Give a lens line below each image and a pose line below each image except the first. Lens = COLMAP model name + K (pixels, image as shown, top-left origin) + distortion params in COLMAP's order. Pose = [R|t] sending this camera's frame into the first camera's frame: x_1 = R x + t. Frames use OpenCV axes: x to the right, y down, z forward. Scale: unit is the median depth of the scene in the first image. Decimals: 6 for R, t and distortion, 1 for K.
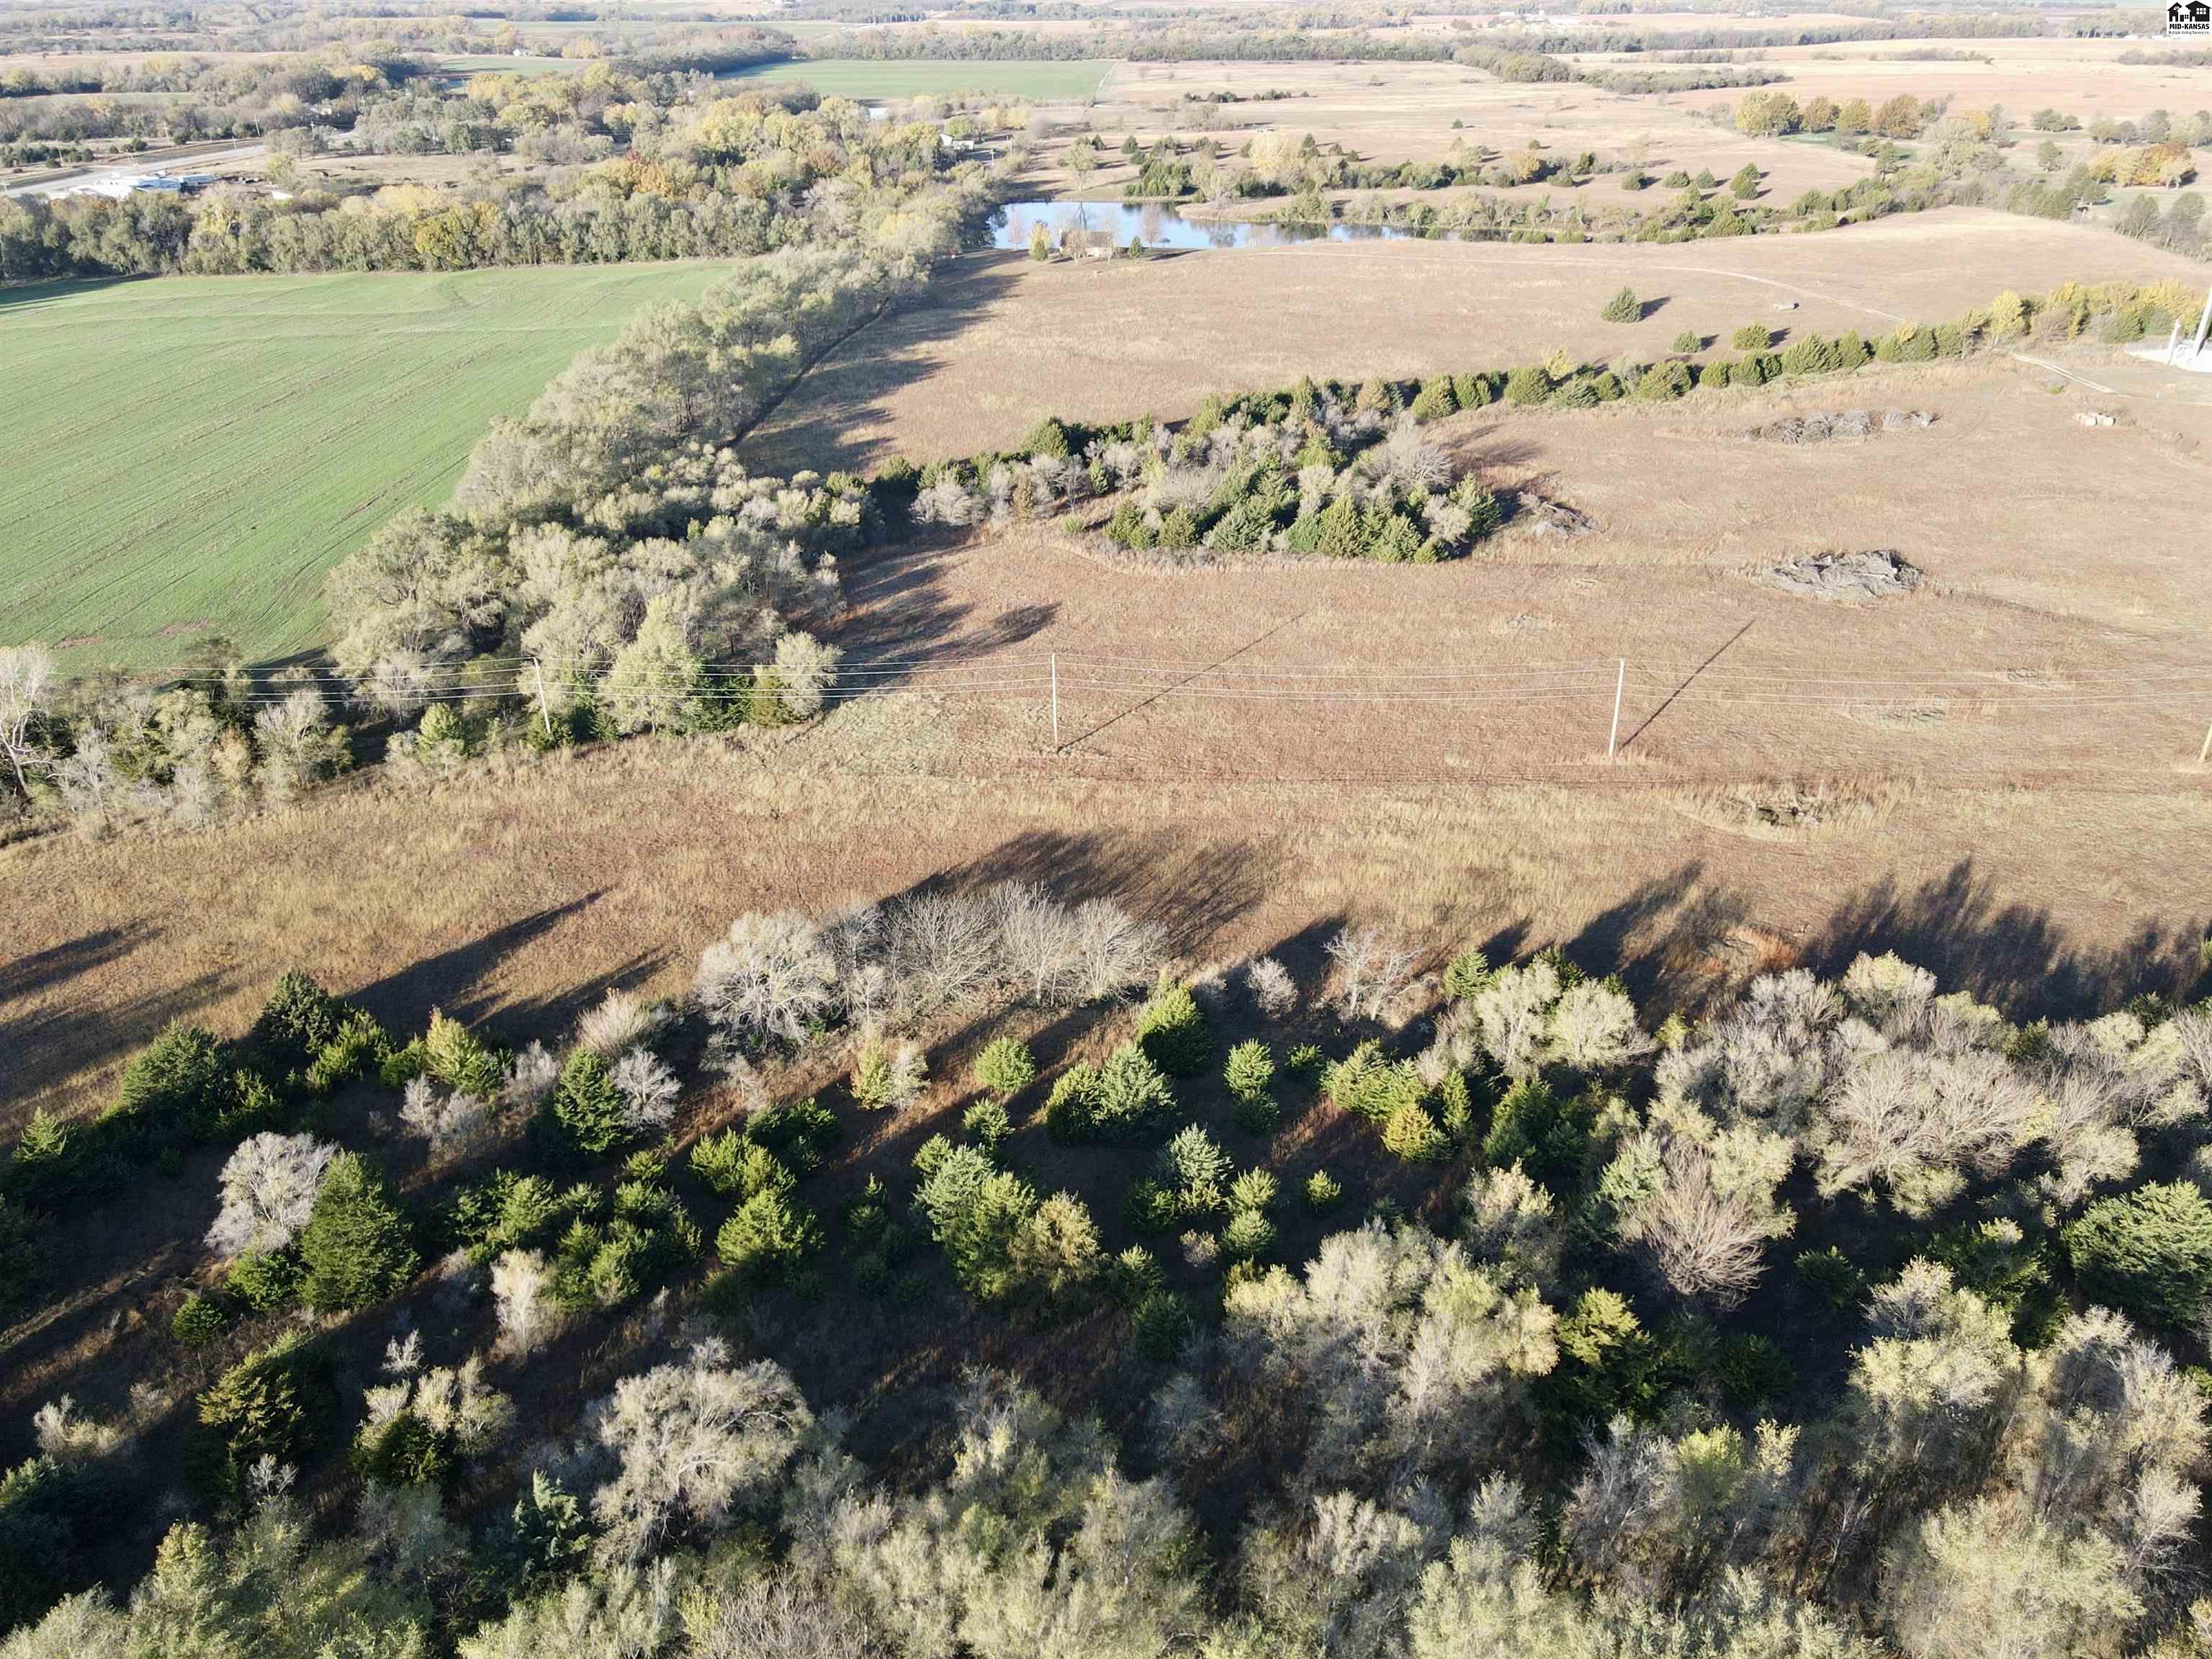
lens RADIAL K [[1614.7, 0, 1100.5], [0, 1614.7, 822.8], [0, 0, 1]] dist [0.020917, -0.008864]
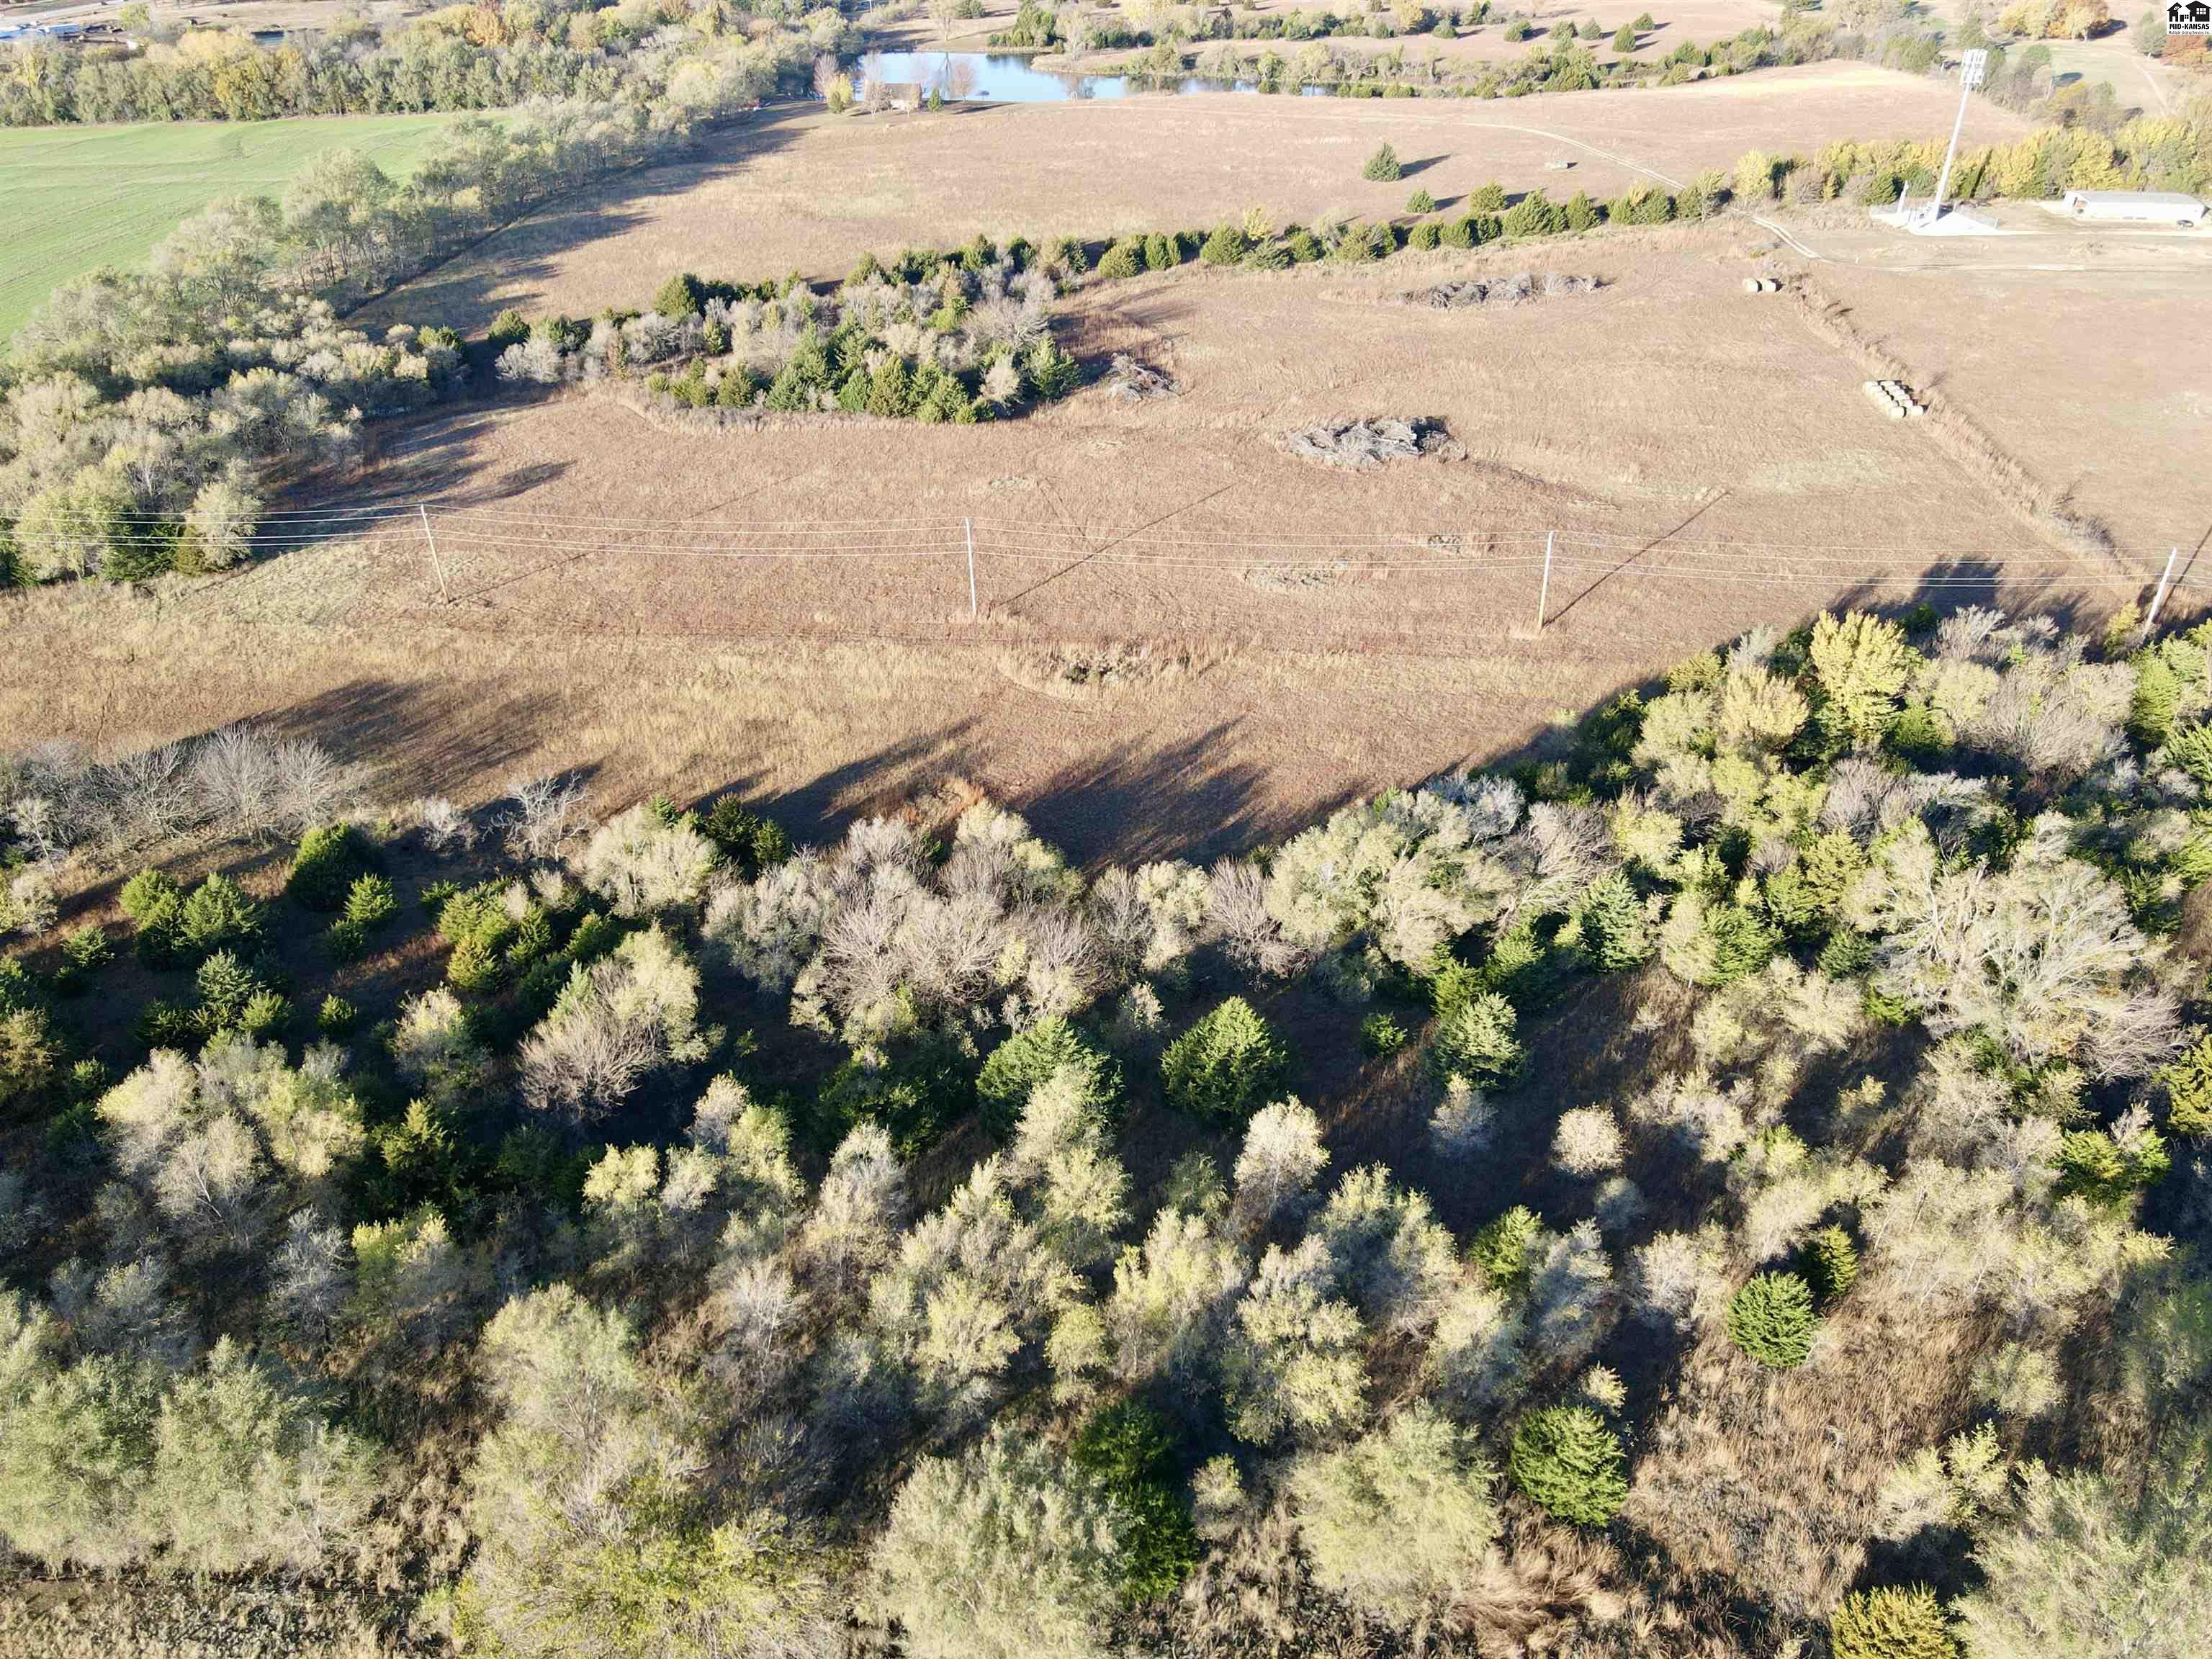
lens RADIAL K [[1614.7, 0, 1112.8], [0, 1614.7, 831.9], [0, 0, 1]] dist [0.020917, -0.008864]
pose [[0.999453, 0.016581, -0.028621, 0.159540], [-0.014231, 0.996657, 0.080455, 0.004261], [0.029859, -0.080004, 0.996347, -0.006437]]
